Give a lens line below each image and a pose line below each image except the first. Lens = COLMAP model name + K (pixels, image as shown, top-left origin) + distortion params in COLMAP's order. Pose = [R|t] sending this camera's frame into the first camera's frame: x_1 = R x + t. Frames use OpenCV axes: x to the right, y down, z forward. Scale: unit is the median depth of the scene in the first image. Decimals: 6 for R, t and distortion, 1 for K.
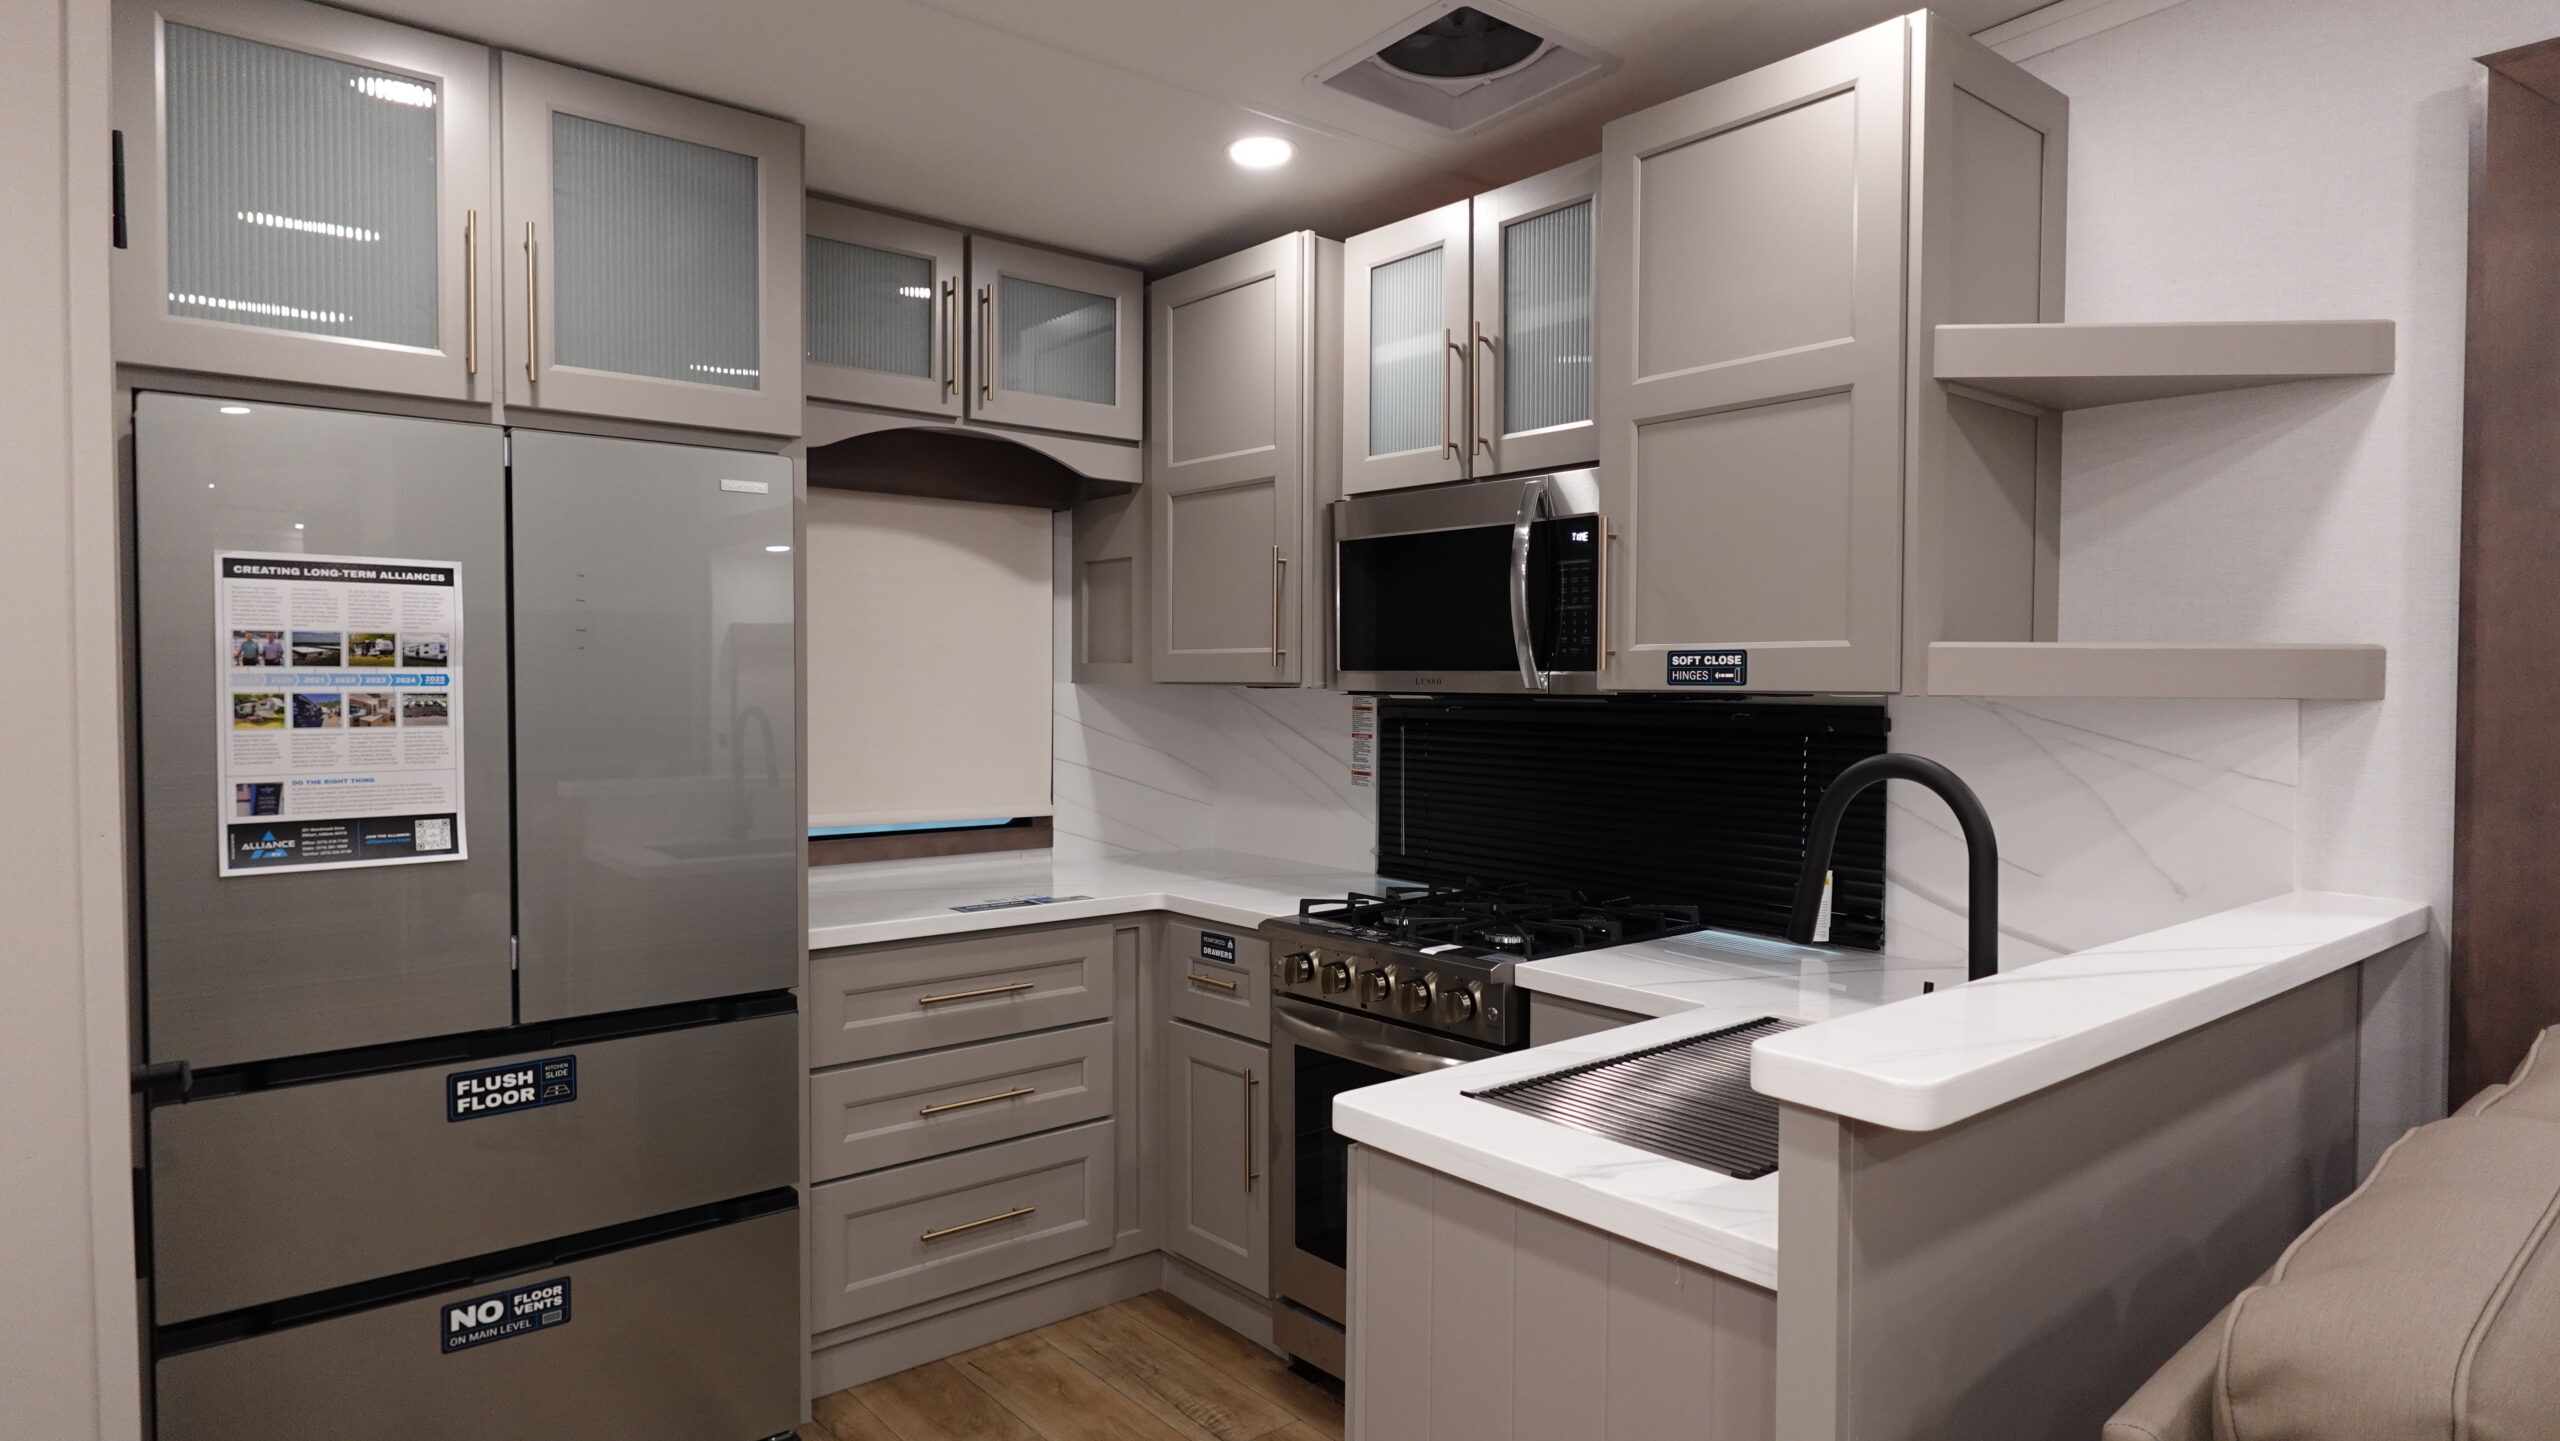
lens RADIAL K [[1451.9, 0, 1280.0], [0, 1451.9, 720.5], [0, 0, 1]] dist [-0.002818, 0.004232]
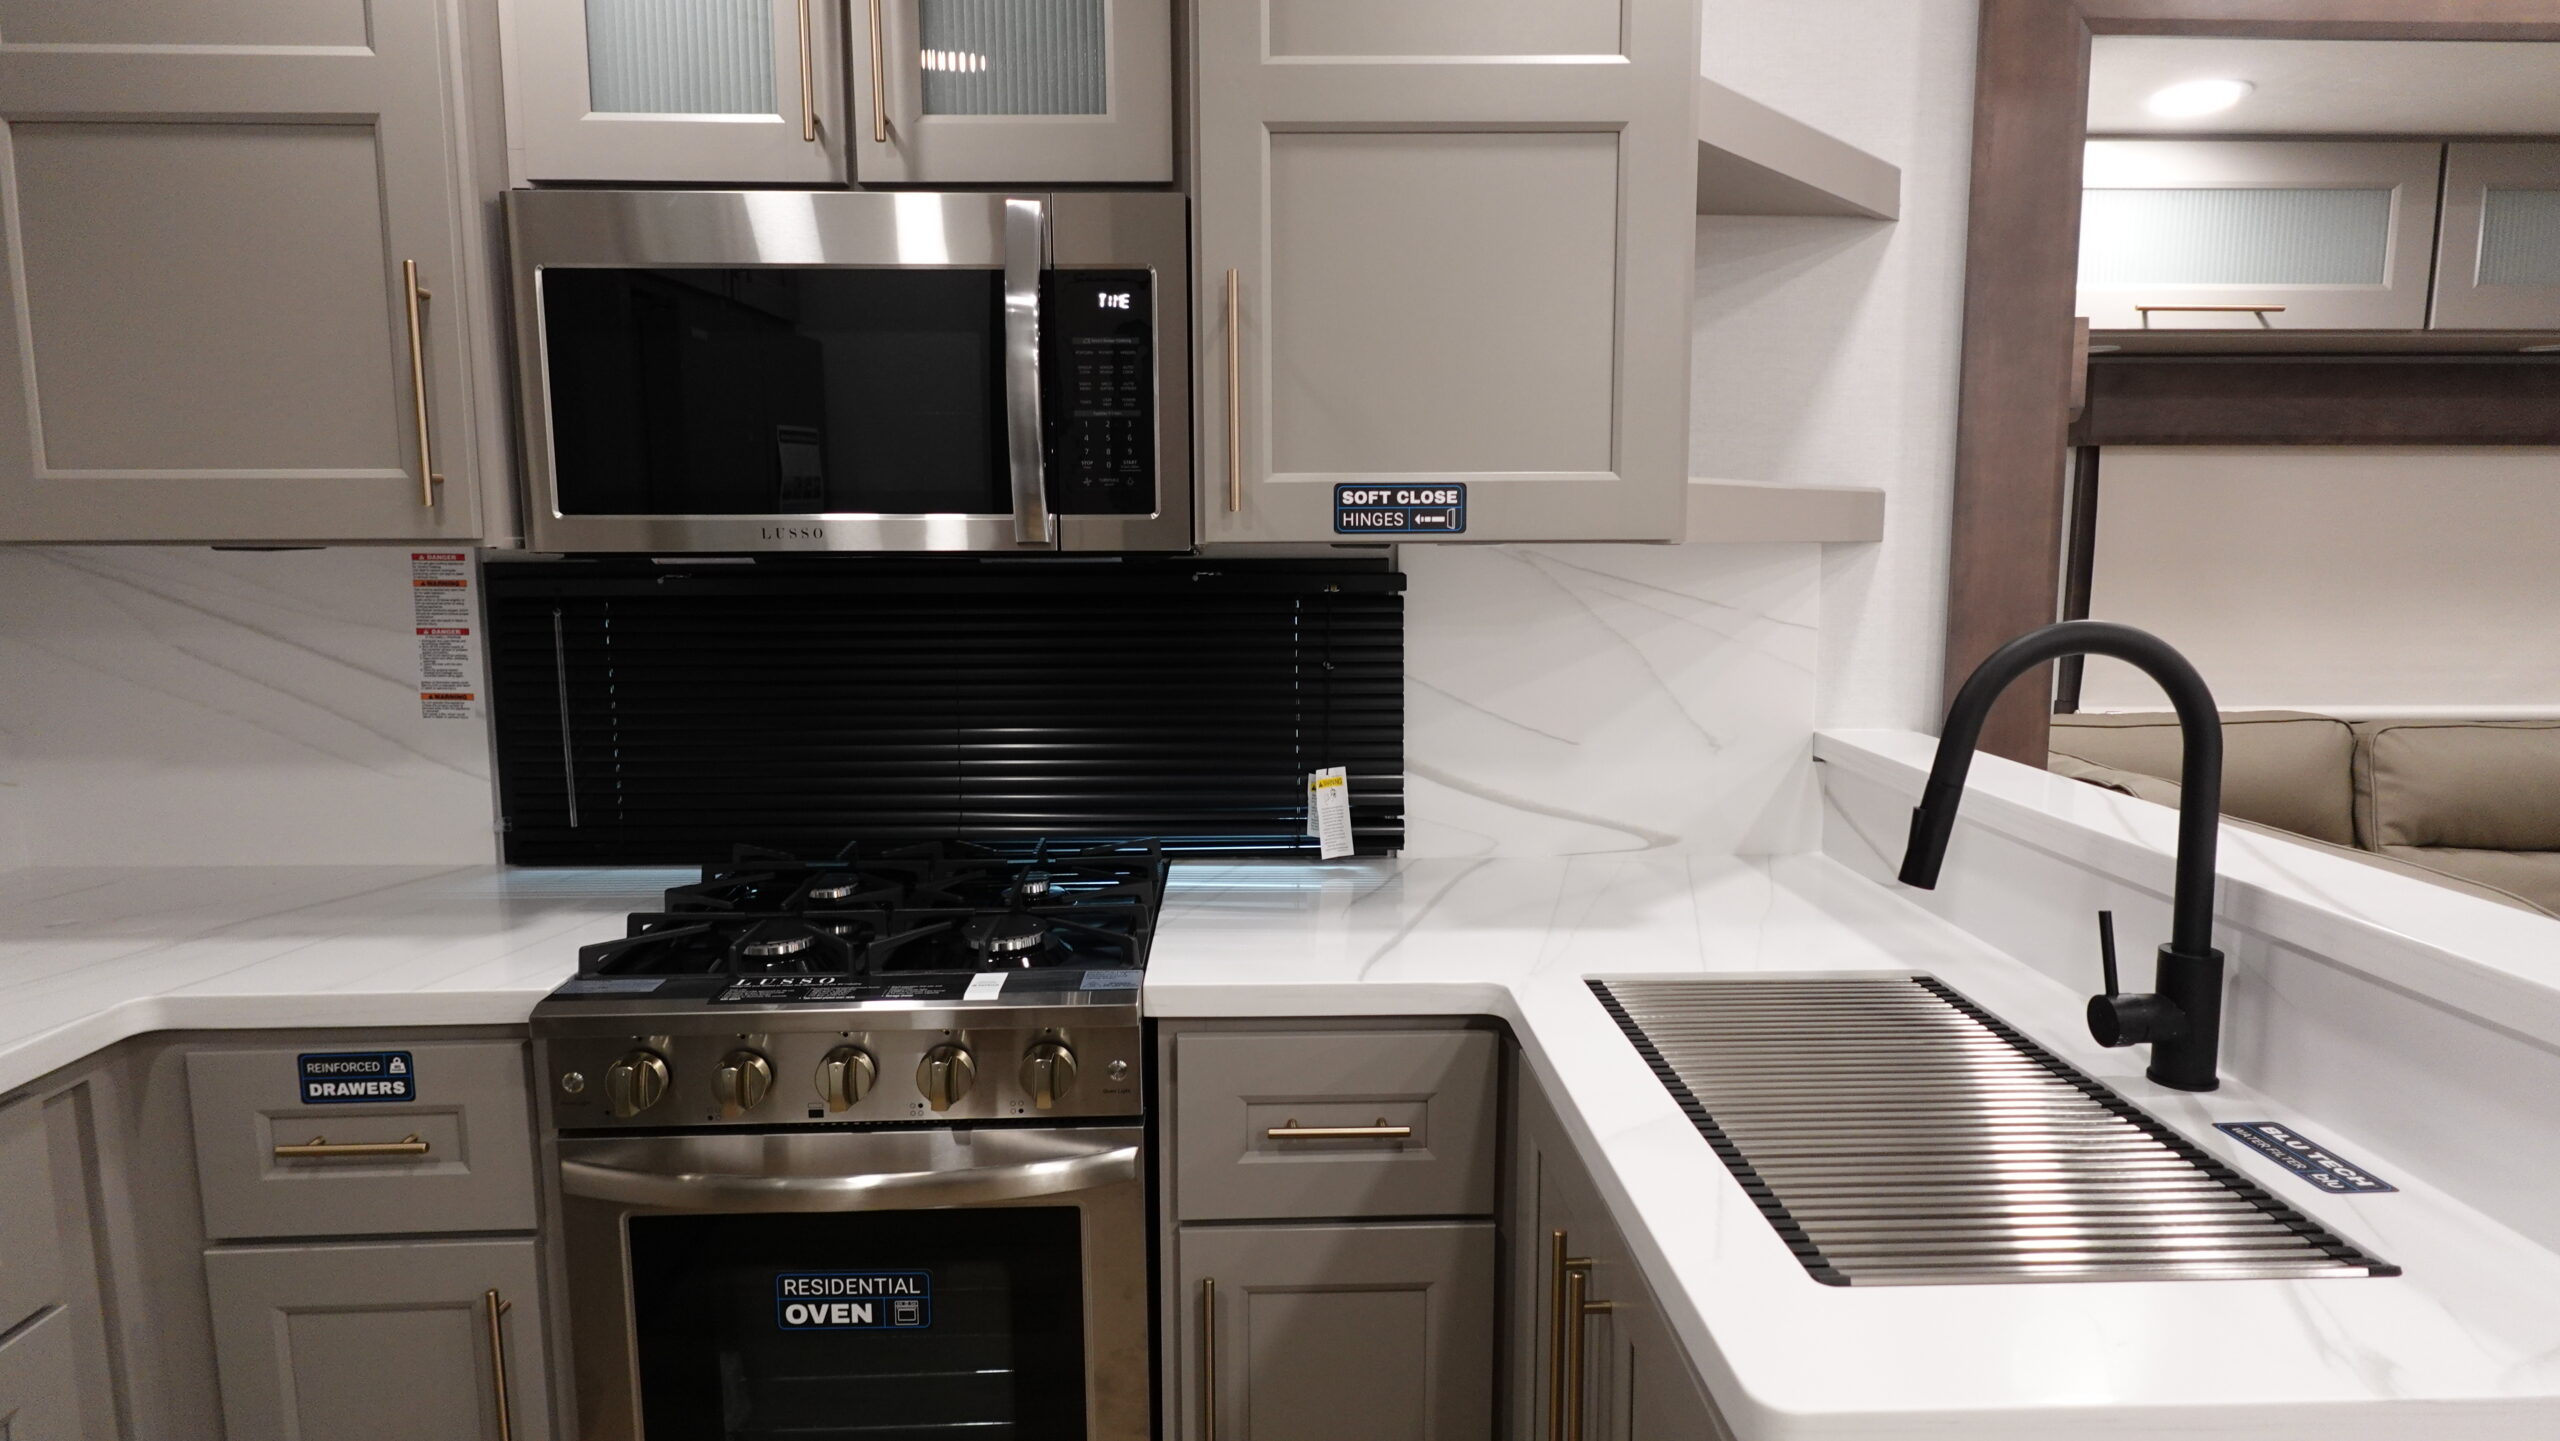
lens RADIAL K [[1439.9, 0, 1280.0], [0, 1439.9, 720.5], [0, 0, 1]] dist [-0.003098, -0.000321]
pose [[0.616638, -0.109310, 0.779621, -0.263640], [0.029266, 0.992812, 0.116054, -0.015297], [-0.786702, -0.048747, 0.615405, 0.552020]]
